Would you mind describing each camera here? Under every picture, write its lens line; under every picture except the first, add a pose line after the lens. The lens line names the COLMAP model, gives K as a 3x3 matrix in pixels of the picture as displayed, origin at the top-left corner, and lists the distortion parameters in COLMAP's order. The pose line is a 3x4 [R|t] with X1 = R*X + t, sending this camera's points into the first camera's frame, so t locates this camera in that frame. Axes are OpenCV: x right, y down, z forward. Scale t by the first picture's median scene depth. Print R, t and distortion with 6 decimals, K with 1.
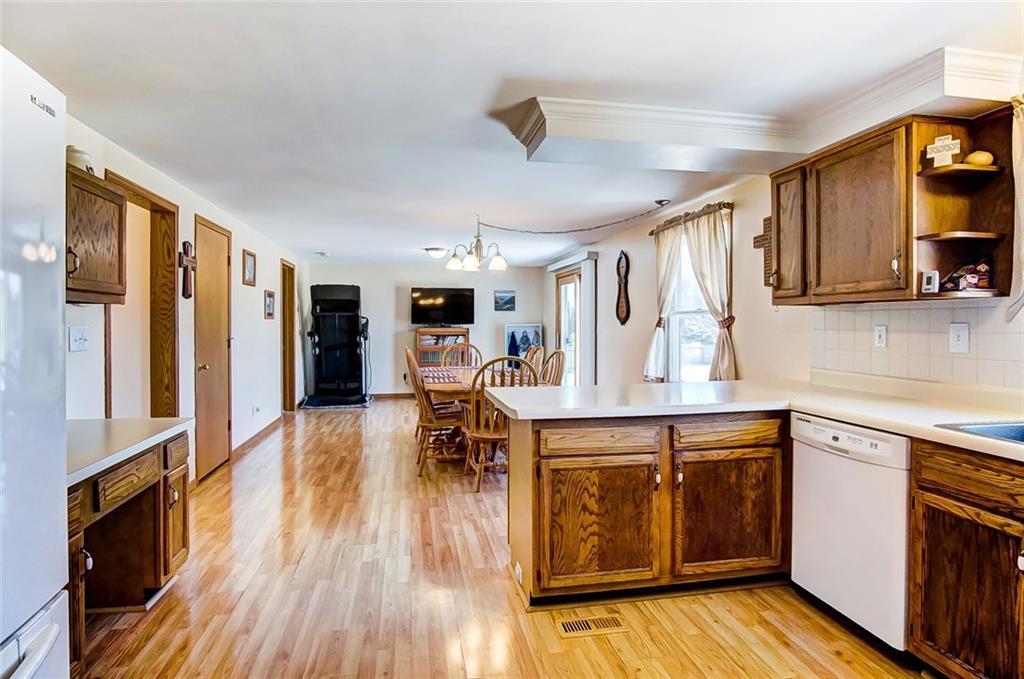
lens RADIAL K [[559.7, 0, 512.4], [0, 559.7, 328.7], [0, 0, 1]] dist [-0.017311, 0.000099]
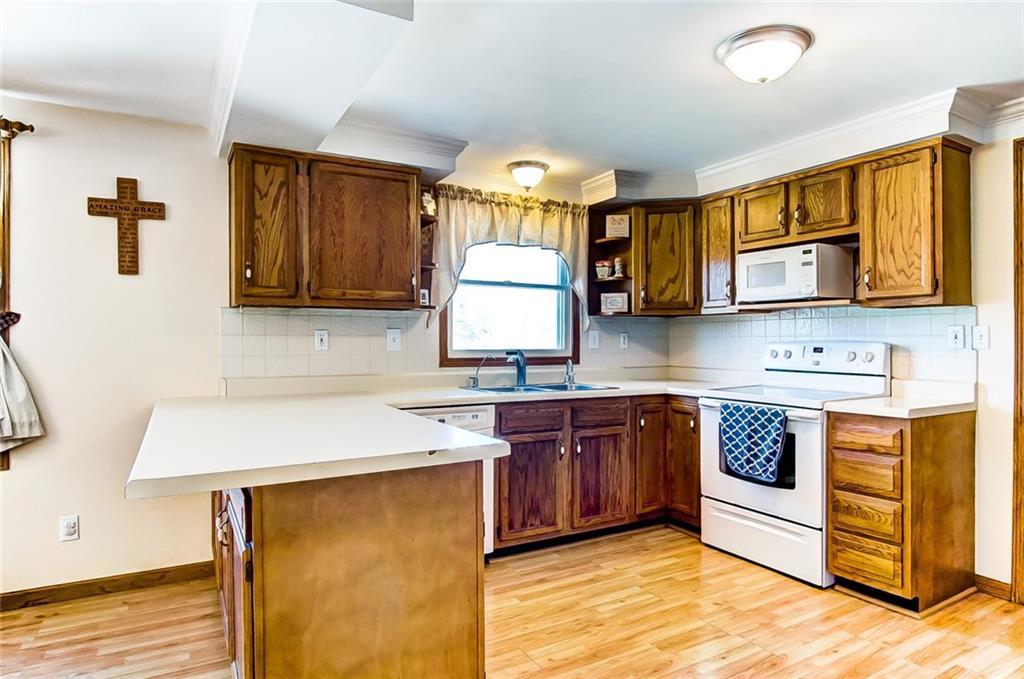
lens RADIAL K [[600.9, 0, 538.9], [0, 600.9, 336.6], [0, 0, 1]] dist [-0.001273, -0.025182]
pose [[-0.348750, 0.005284, 0.937201, -0.683656], [0.009858, 0.999949, -0.001970, 0.016286], [-0.937164, 0.008552, -0.348784, 1.186826]]
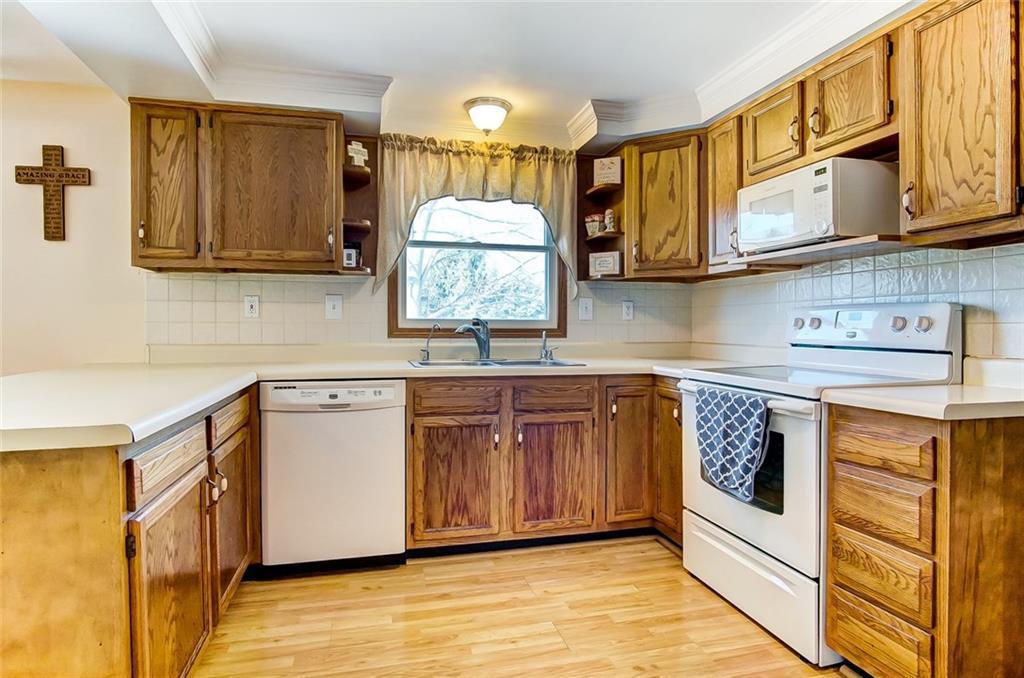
lens RADIAL K [[559.7, 0, 512.4], [0, 559.7, 328.2], [0, 0, 1]] dist [-0.017311, 0.000099]
pose [[-0.064378, -0.003735, 0.997919, -0.463890], [0.009395, 0.999946, 0.004349, 0.063498], [-0.997881, 0.009655, -0.064340, 0.688979]]
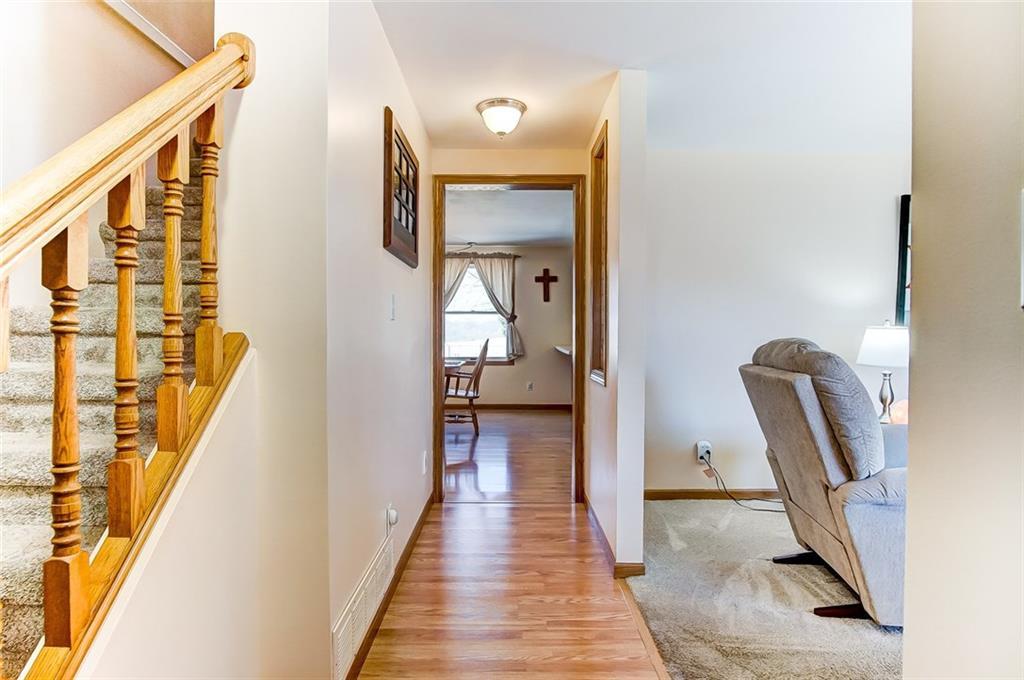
lens RADIAL K [[559.7, 0, 512.4], [0, 559.7, 329.2], [0, 0, 1]] dist [-0.017311, 0.000099]
pose [[0.192404, -0.002706, 0.981312, -2.517339], [0.006693, 0.999977, 0.001445, 0.036848], [-0.981293, 0.006290, 0.192418, 1.106570]]
